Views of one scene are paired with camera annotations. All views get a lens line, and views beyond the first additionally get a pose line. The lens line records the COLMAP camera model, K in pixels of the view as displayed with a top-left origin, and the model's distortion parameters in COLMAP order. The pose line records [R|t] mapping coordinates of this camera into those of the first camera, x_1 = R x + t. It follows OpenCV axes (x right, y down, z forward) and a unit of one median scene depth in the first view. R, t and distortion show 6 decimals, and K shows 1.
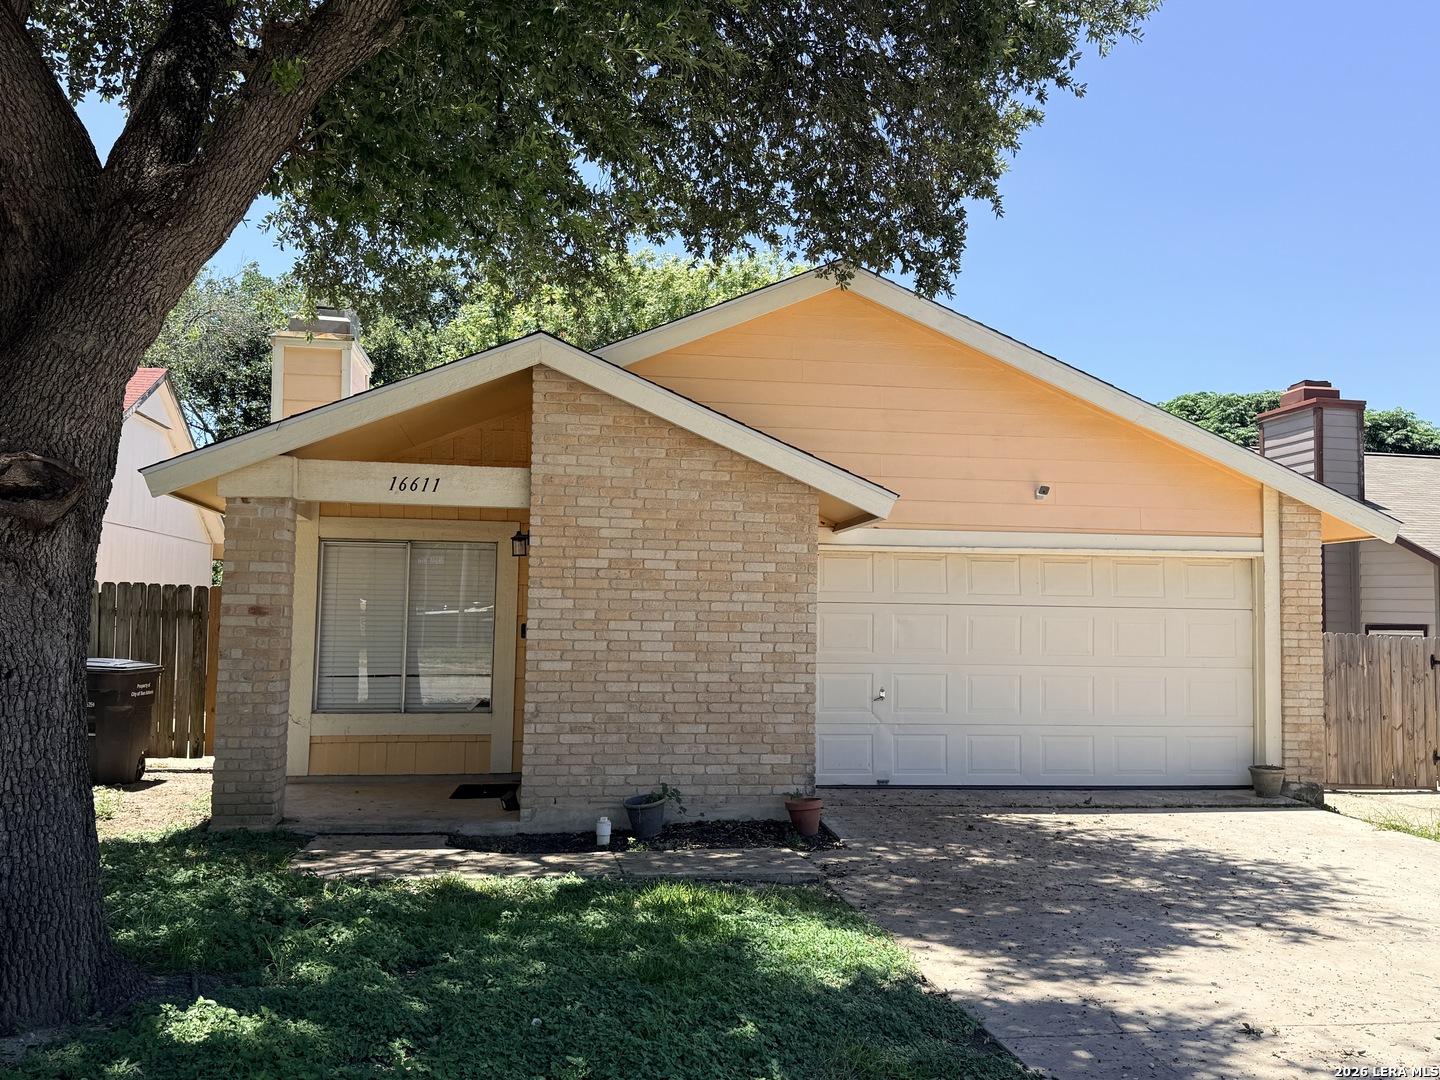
lens RADIAL K [[1204.1, 0, 720.0], [0, 1204.1, 540.0], [0, 0, 1]] dist [0.162169, -0.279163]
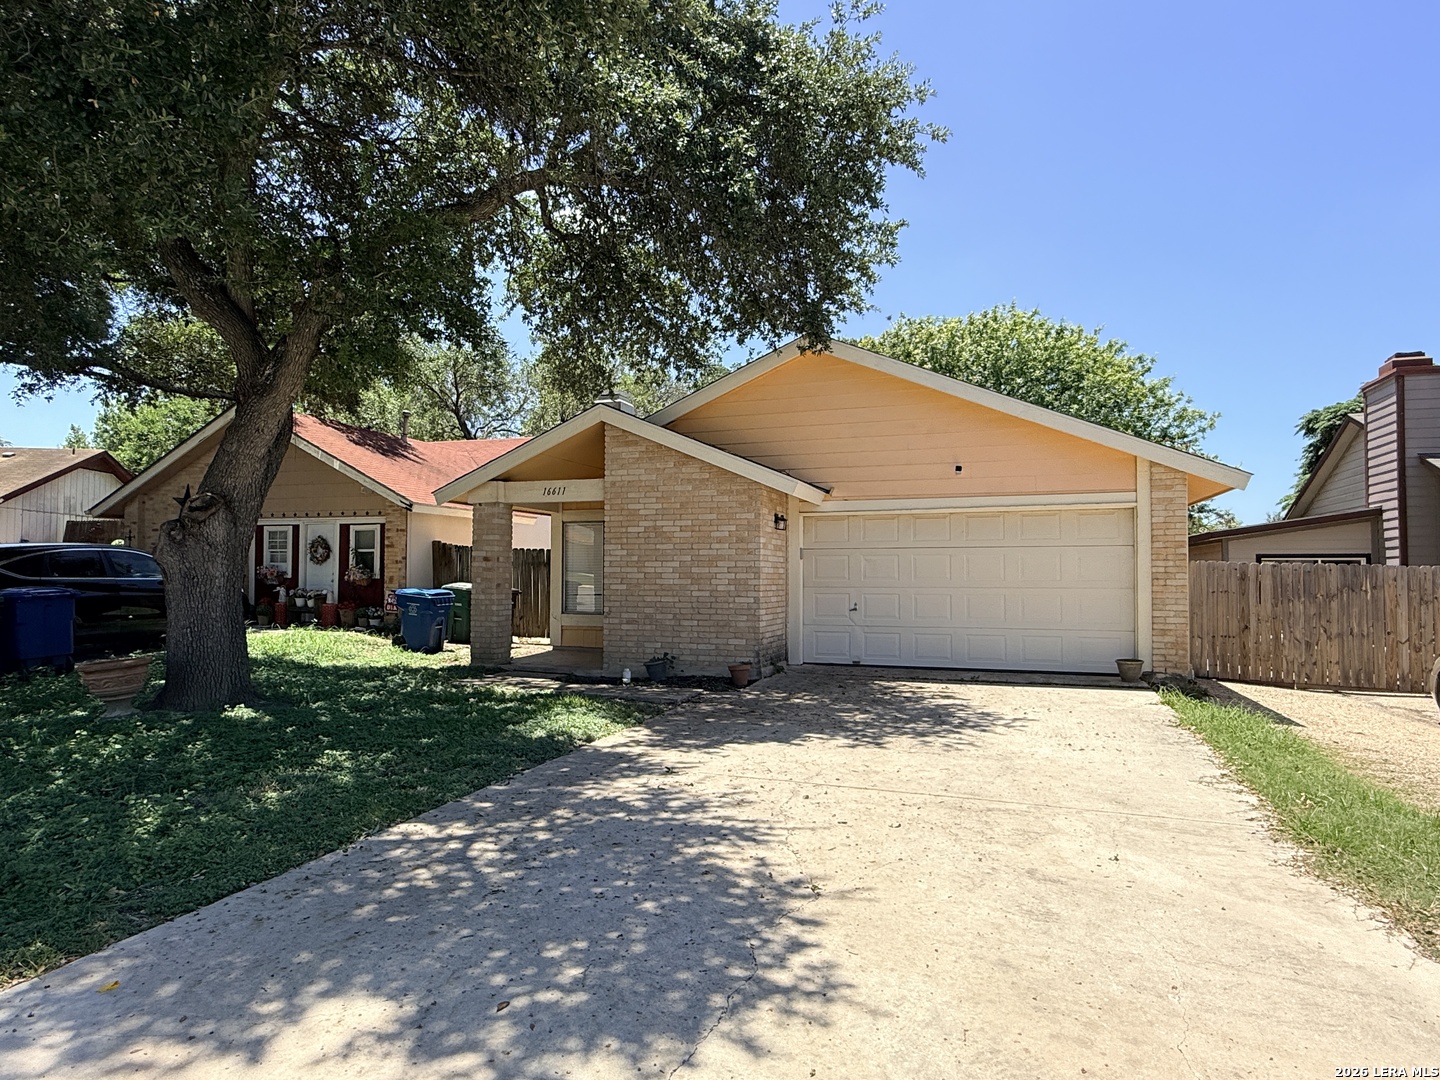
lens RADIAL K [[820.4, 0, 720.0], [0, 820.4, 540.0], [0, 0, 1]] dist [-0.001165, -0.000488]
pose [[0.884492, -0.031616, -0.465483, 0.557354], [0.043113, 0.998971, 0.014070, 0.022639], [0.464560, -0.032513, 0.884945, -0.013792]]
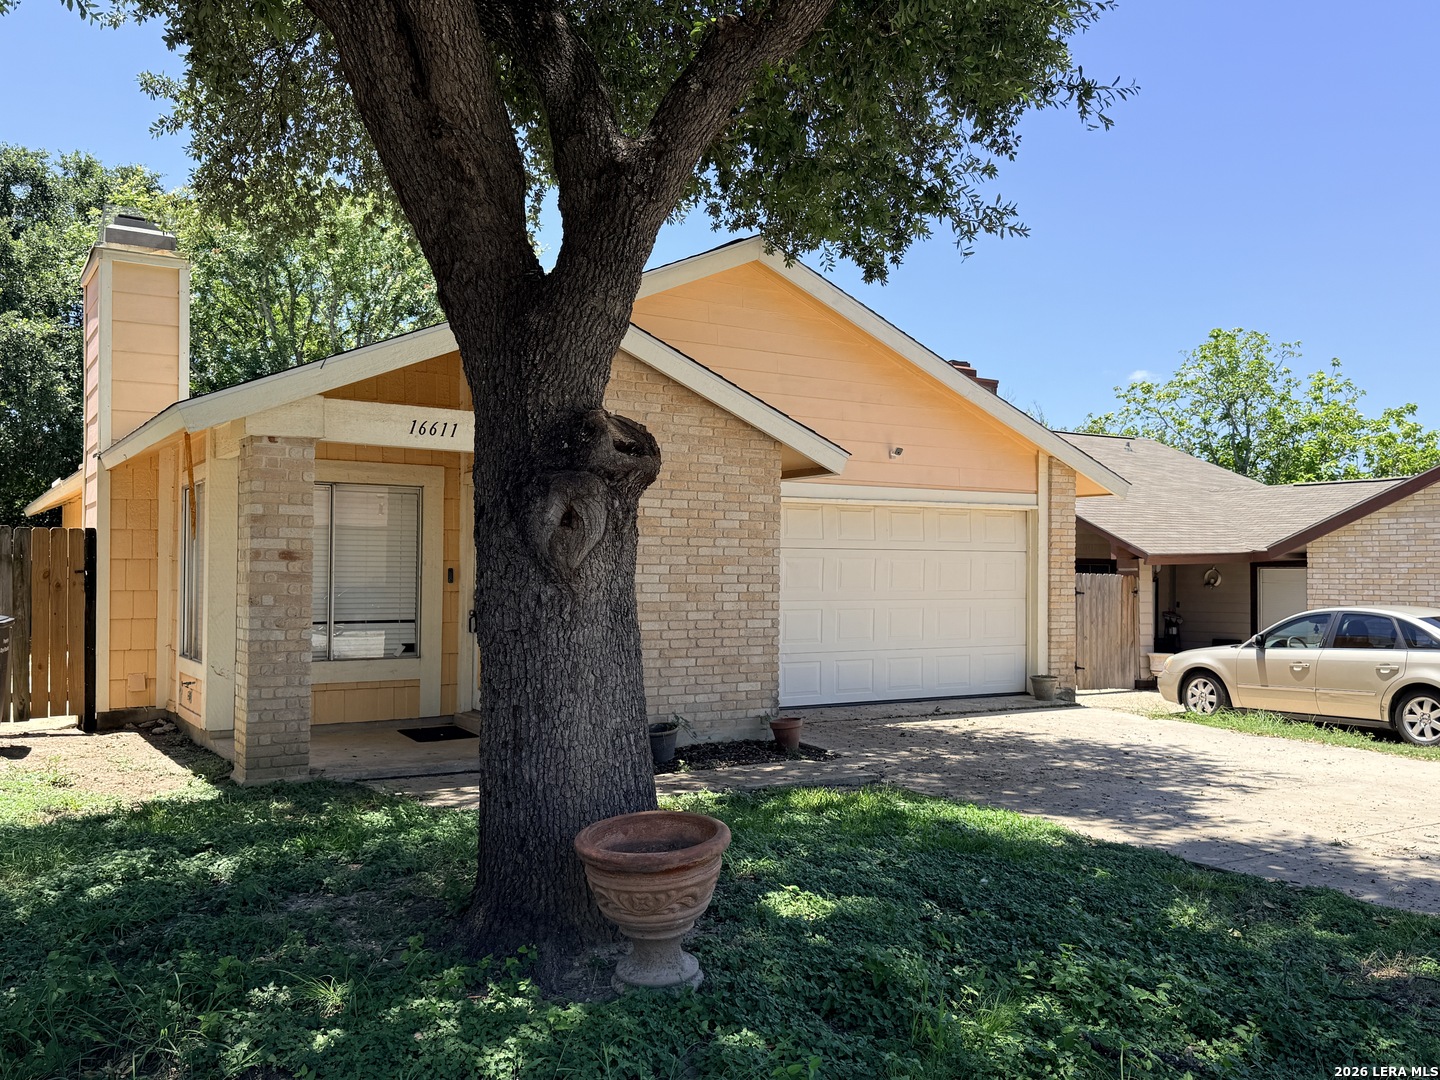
lens RADIAL K [[1204.1, 0, 720.0], [0, 1204.1, 540.0], [0, 0, 1]] dist [0.162169, -0.279163]
pose [[0.919359, 0.001700, 0.393417, -0.417710], [-0.020053, 0.998893, 0.042544, -0.001771], [-0.392909, -0.047003, 0.918375, -0.010454]]
